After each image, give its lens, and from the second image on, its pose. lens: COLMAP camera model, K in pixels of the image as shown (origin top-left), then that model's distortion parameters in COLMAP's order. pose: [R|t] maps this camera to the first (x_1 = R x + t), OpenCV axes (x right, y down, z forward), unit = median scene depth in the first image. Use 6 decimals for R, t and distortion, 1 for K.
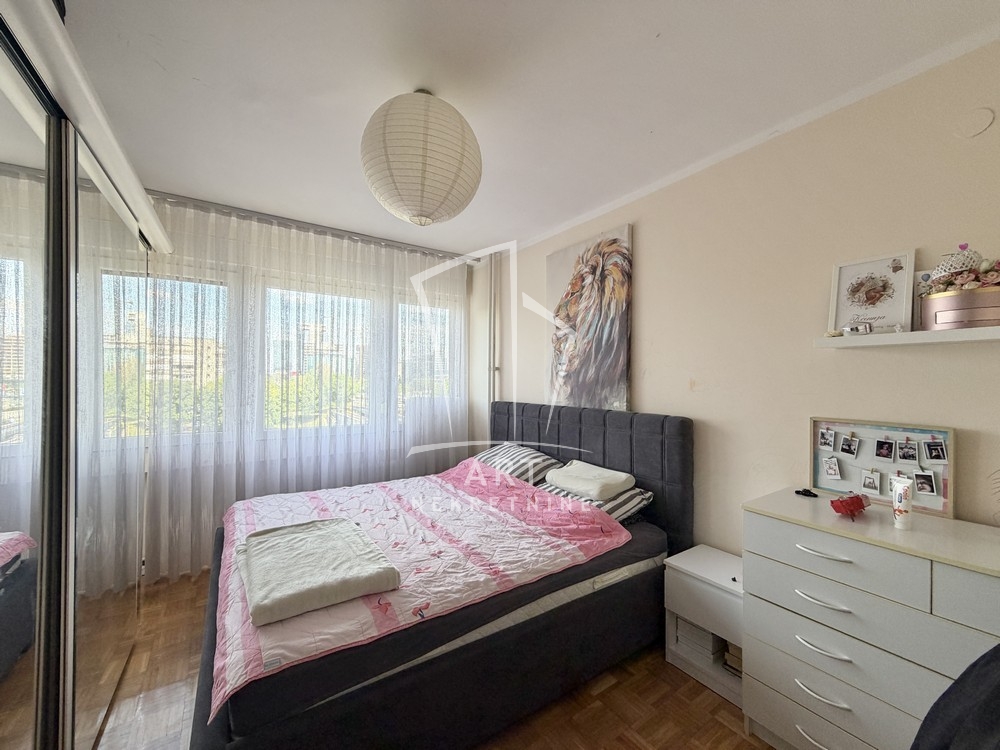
lens RADIAL K [[398.4, 0, 502.3], [0, 398.4, 378.6], [0, 0, 1]] dist [-0.000889, -0.001030]
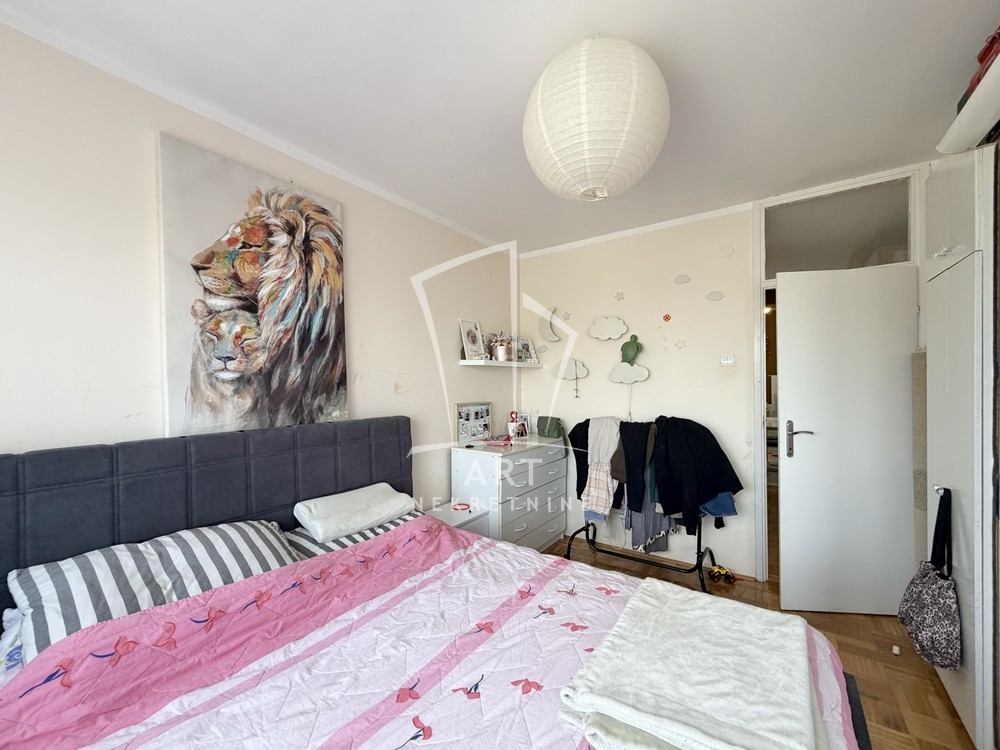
lens RADIAL K [[398.4, 0, 500.1], [0, 398.4, 385.8], [0, 0, 1]] dist [-0.000889, -0.001030]
pose [[-0.355586, -0.017227, 0.934485, -0.563391], [0.001295, 0.999820, 0.018924, -0.008669], [-0.934643, 0.007939, -0.355500, 0.901855]]
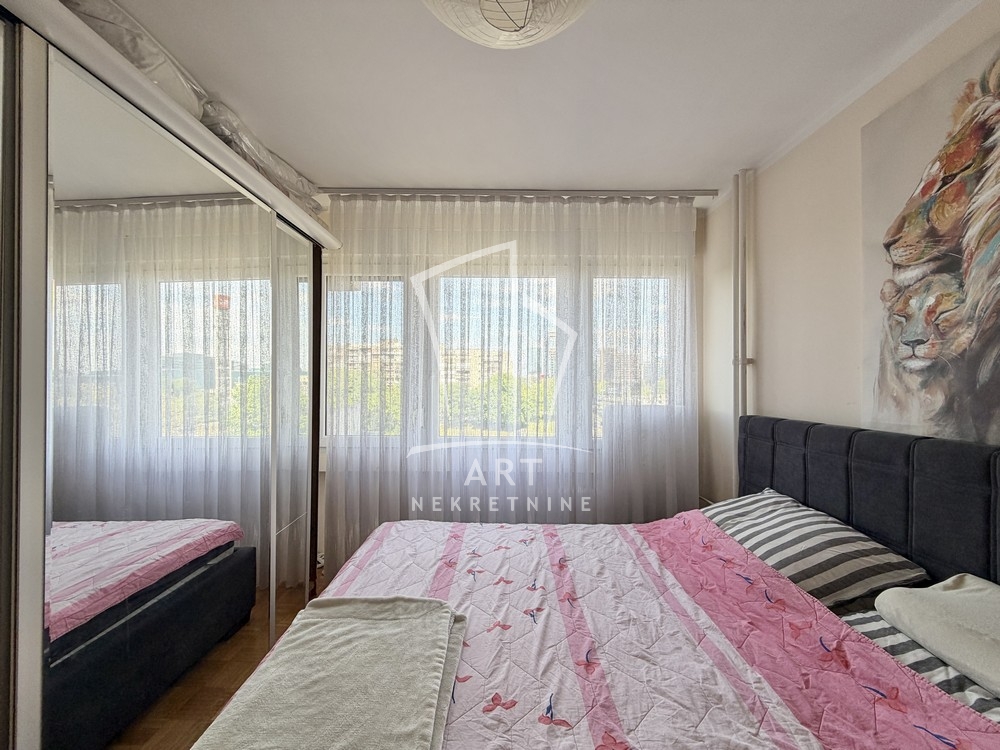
lens RADIAL K [[398.4, 0, 494.4], [0, 398.4, 378.2], [0, 0, 1]] dist [-0.000889, -0.001030]
pose [[0.821678, -0.008158, -0.569894, 0.016549], [0.004231, 0.999957, -0.008215, 0.005707], [0.569937, 0.004339, 0.821677, 0.384999]]
